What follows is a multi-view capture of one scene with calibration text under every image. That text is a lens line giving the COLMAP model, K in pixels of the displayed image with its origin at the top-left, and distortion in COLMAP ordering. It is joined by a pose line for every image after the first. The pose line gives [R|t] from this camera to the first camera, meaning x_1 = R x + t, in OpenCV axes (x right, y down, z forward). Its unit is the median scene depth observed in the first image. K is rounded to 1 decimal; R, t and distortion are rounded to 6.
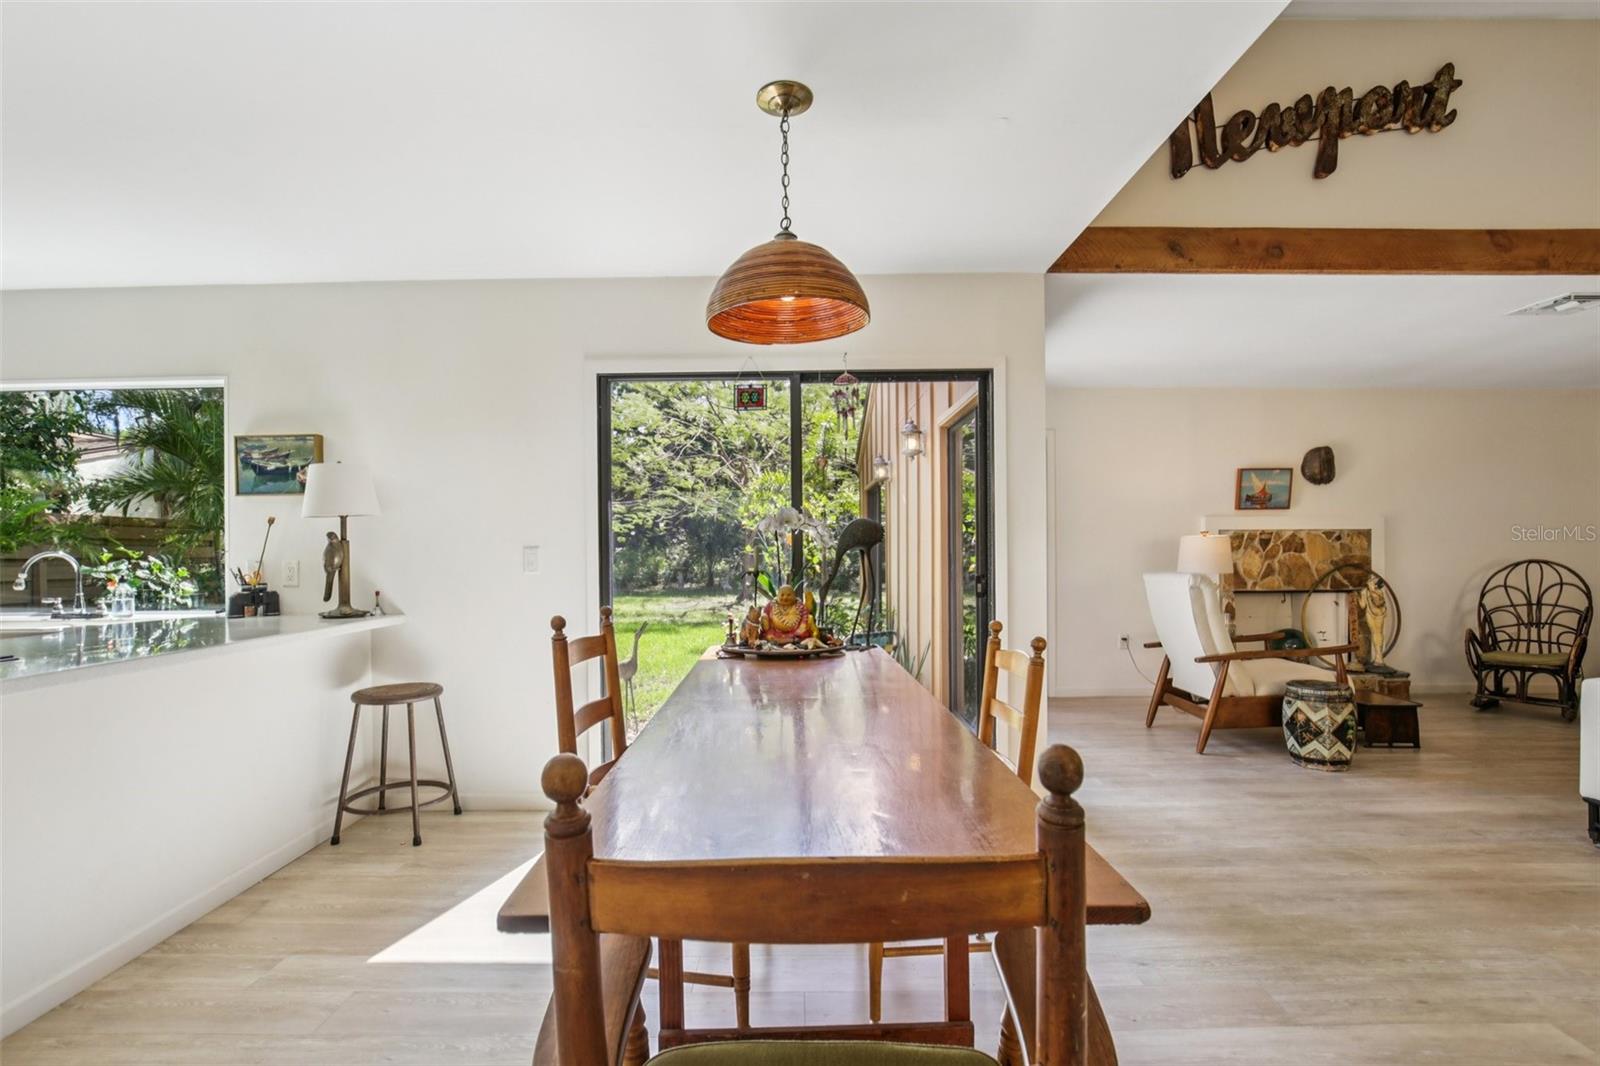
lens RADIAL K [[738.8, 0, 799.7], [0, 738.8, 550.7], [0, 0, 1]] dist [-0.027381, 0.007803]
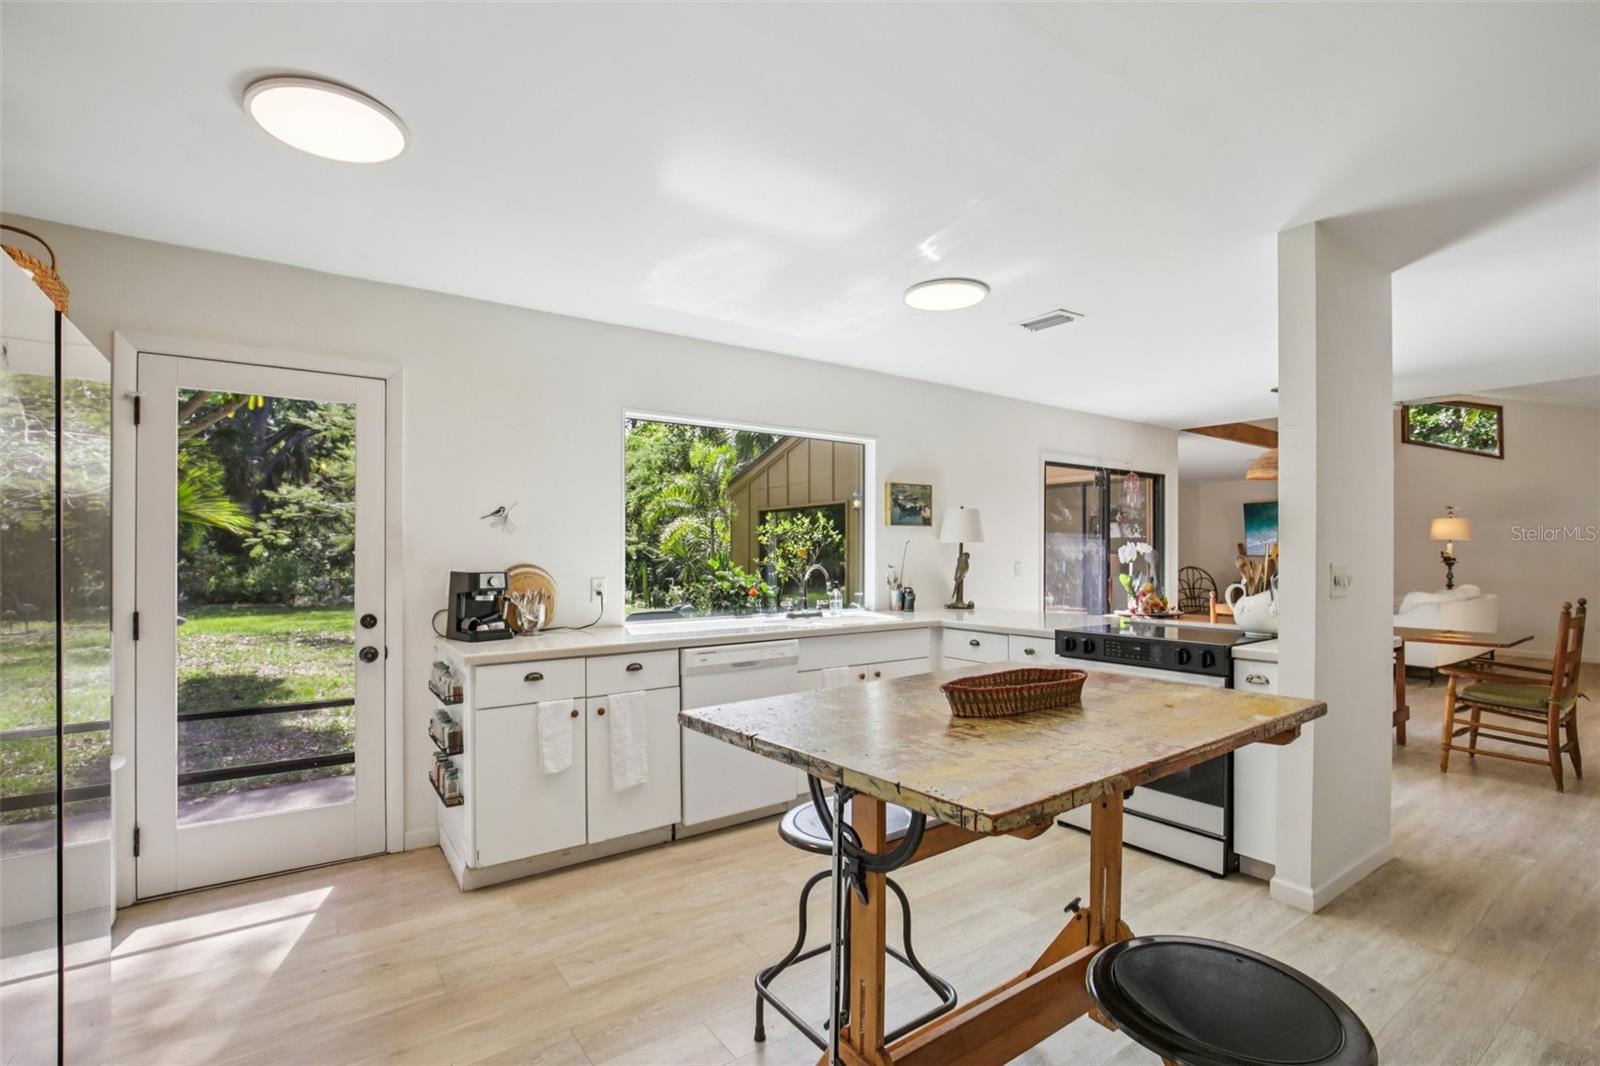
lens RADIAL K [[719.3, 0, 788.4], [0, 719.3, 551.1], [0, 0, 1]] dist [-0.019396, 0.000078]
pose [[0.820513, 0.009120, 0.571555, -1.356195], [-0.004090, 0.999941, -0.010085, -0.008535], [-0.571613, 0.005937, 0.820502, -0.020072]]
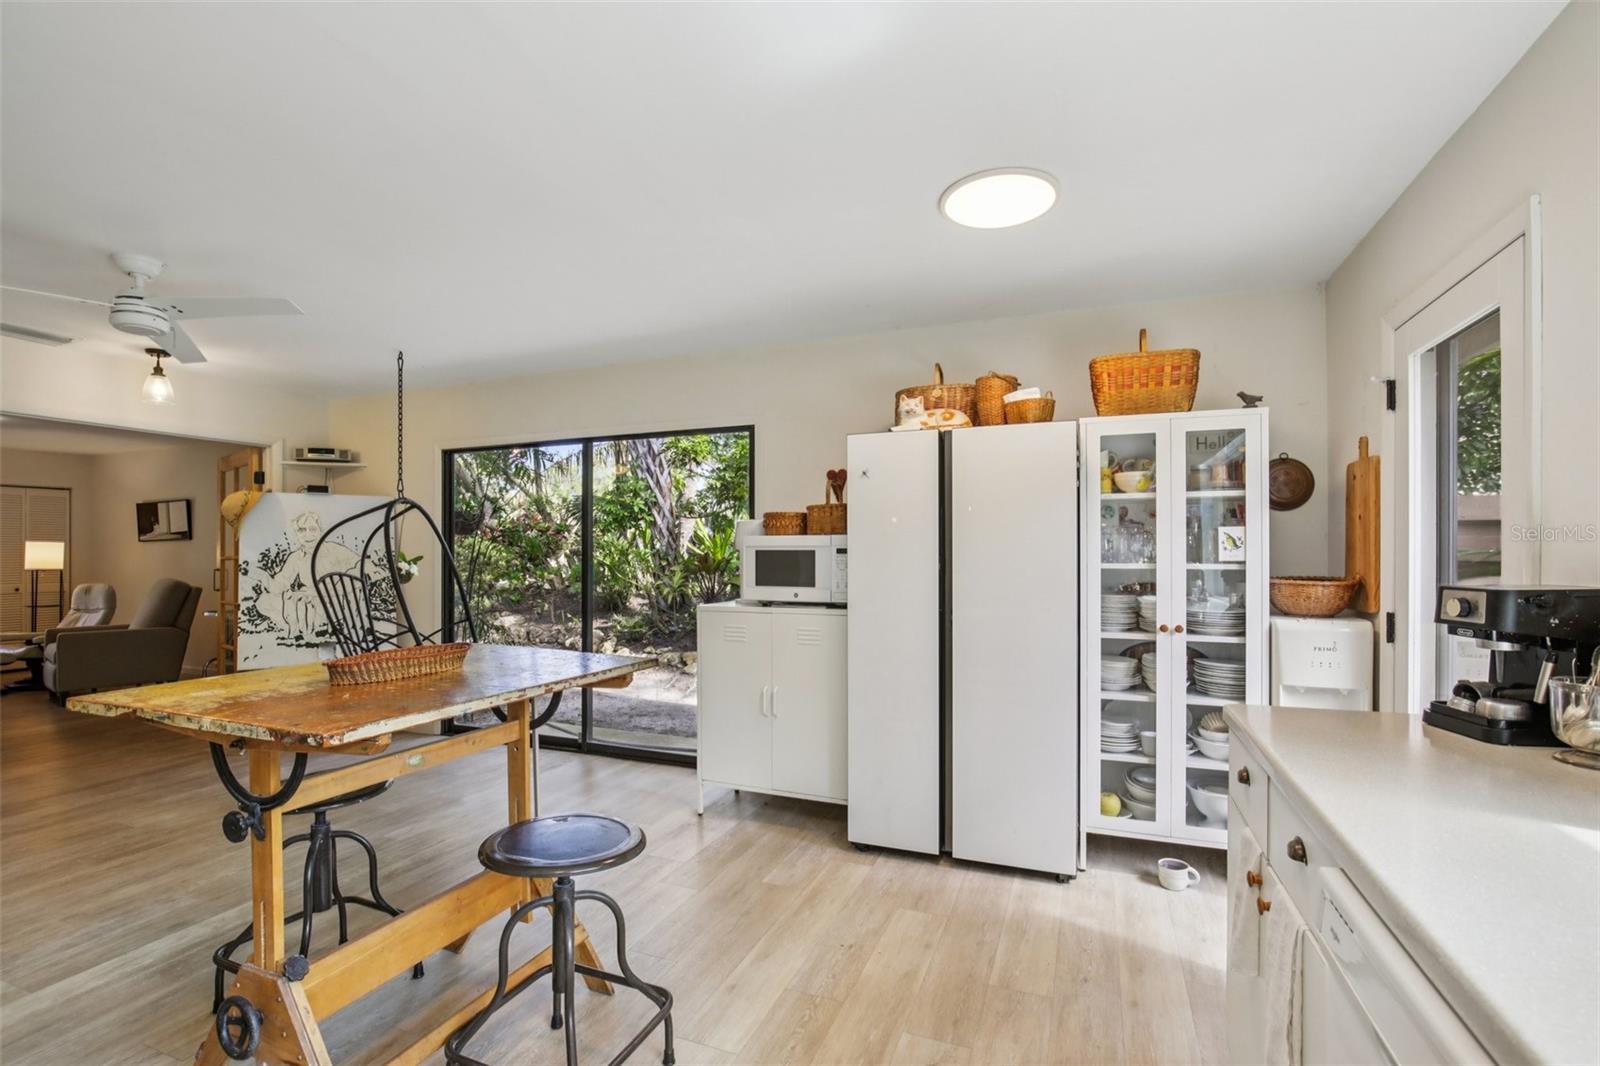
lens RADIAL K [[725.1, 0, 795.1], [0, 725.1, 548.9], [0, 0, 1]] dist [-0.019656, 0.000271]
pose [[-0.374116, 0.005158, -0.927368, -0.759610], [0.002801, 0.999986, 0.004432, -0.014519], [0.927378, -0.000939, -0.374125, 0.574981]]
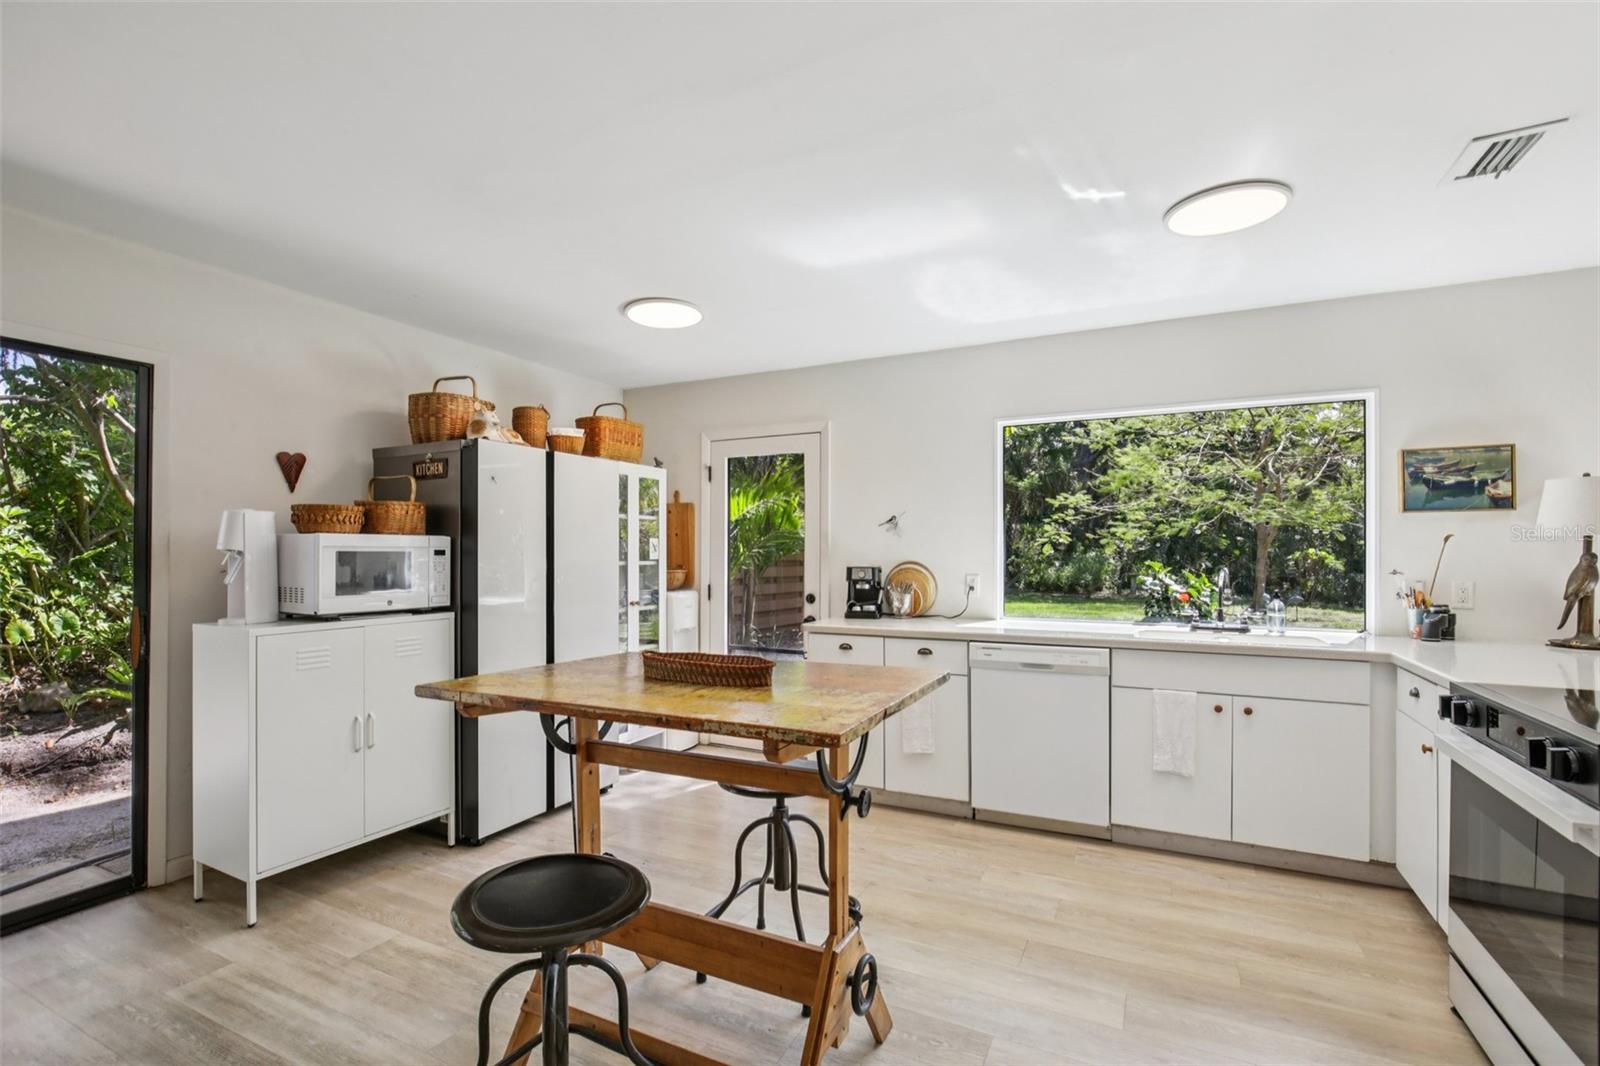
lens RADIAL K [[725.1, 0, 795.1], [0, 725.1, 548.9], [0, 0, 1]] dist [-0.019656, 0.000271]
pose [[0.893480, 0.006597, -0.449054, -0.836645], [-0.008597, 0.999960, -0.002414, -0.014277], [0.449020, 0.006017, 0.893501, -0.155612]]
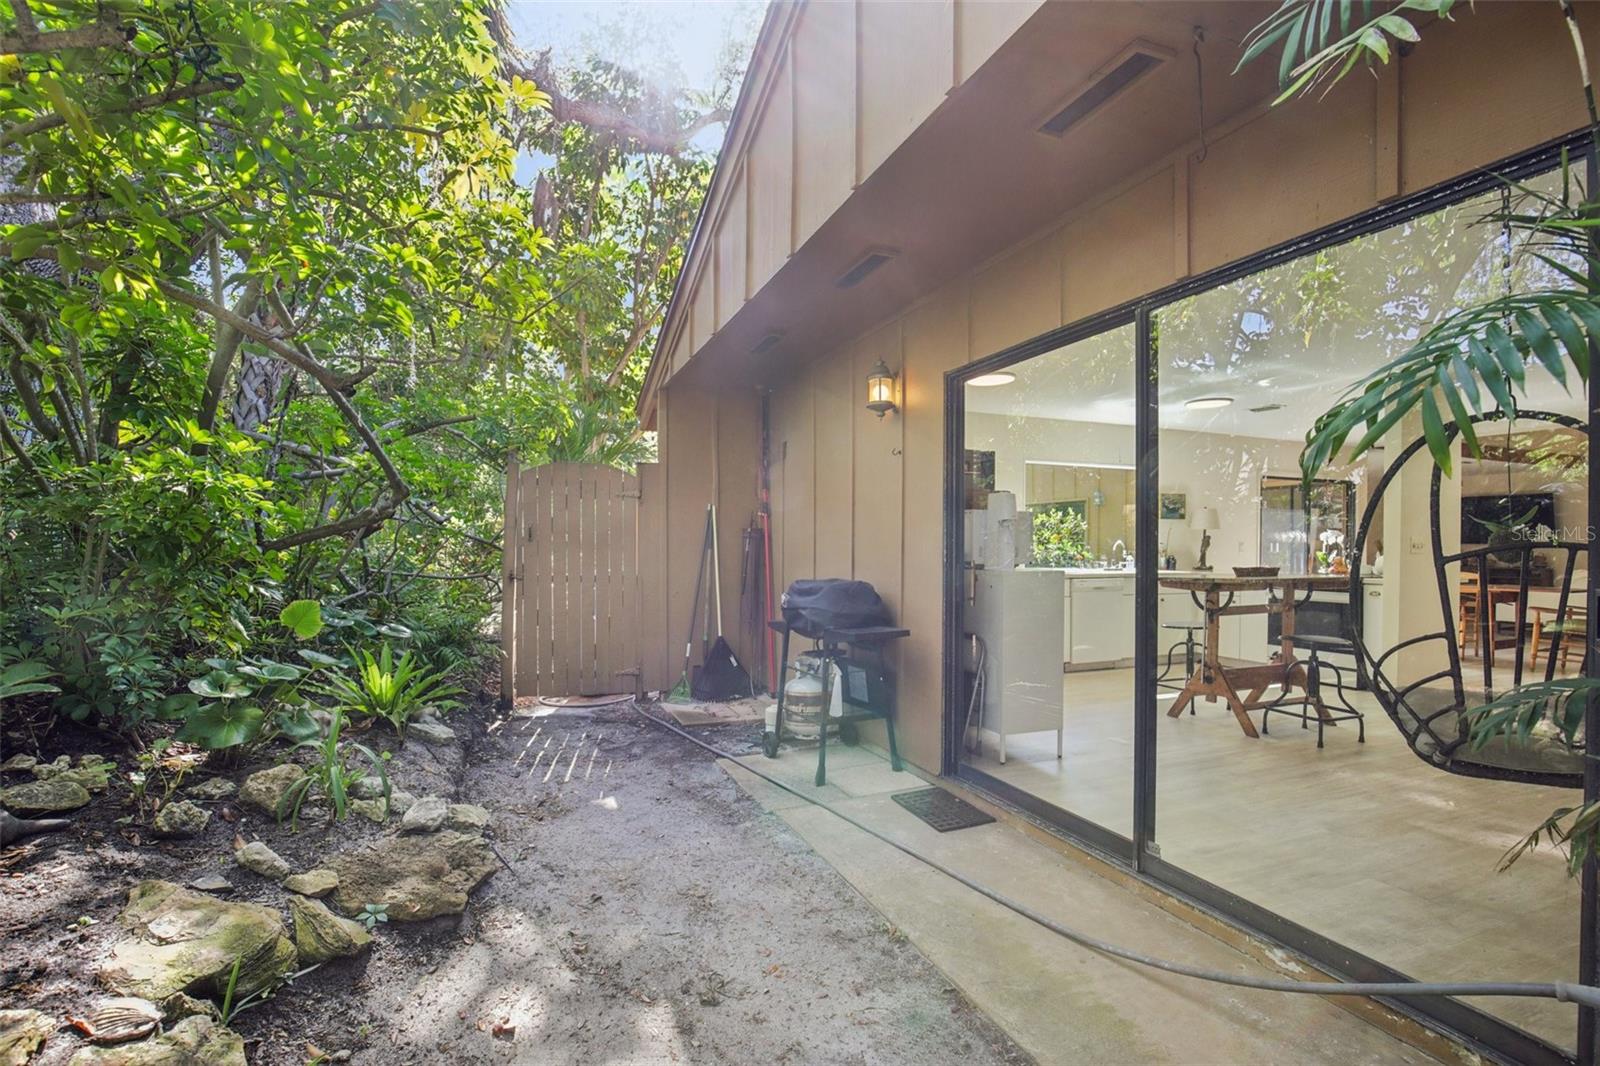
lens RADIAL K [[730.2, 0, 790.8], [0, 730.2, 544.3], [0, 0, 1]] dist [-0.021433, 0.000387]
pose [[0.928543, 0.012878, 0.371002, -2.163601], [-0.012063, 0.999917, -0.004517, 0.024889], [-0.371030, -0.000282, 0.928621, -0.581271]]
